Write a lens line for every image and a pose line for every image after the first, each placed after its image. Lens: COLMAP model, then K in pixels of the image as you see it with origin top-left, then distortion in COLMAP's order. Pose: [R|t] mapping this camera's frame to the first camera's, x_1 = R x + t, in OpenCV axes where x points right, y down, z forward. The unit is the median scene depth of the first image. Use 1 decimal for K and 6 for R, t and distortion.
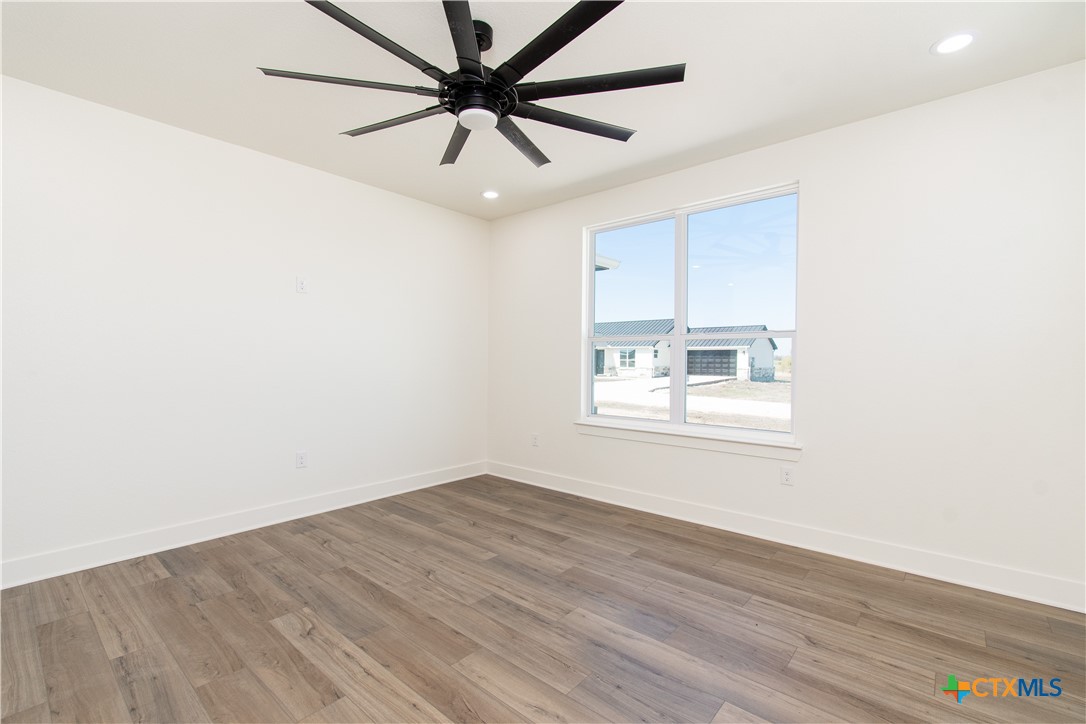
lens RADIAL K [[480.9, 0, 560.2], [0, 480.9, 369.7], [0, 0, 1]] dist [0.004040, -0.000531]
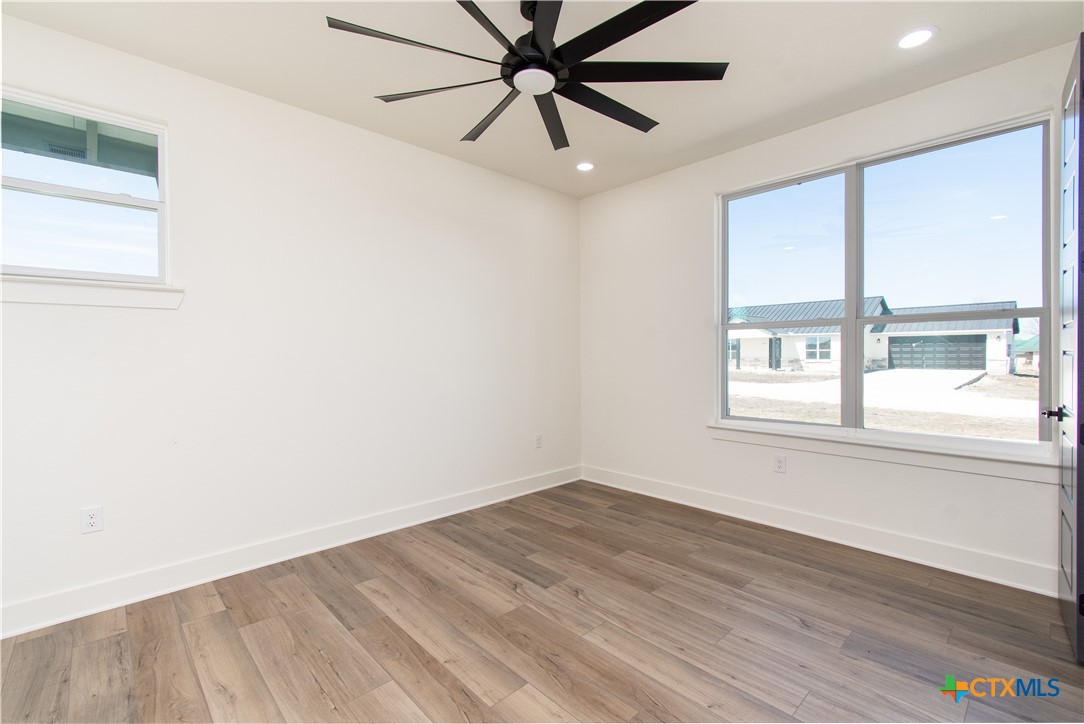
lens RADIAL K [[478.7, 0, 547.9], [0, 478.7, 358.1], [0, 0, 1]] dist [0.005021, -0.000861]
pose [[0.994638, -0.010901, -0.102840, -0.178280], [0.010138, 0.999917, -0.007945, -0.004503], [0.102918, 0.006860, 0.994666, 0.152747]]
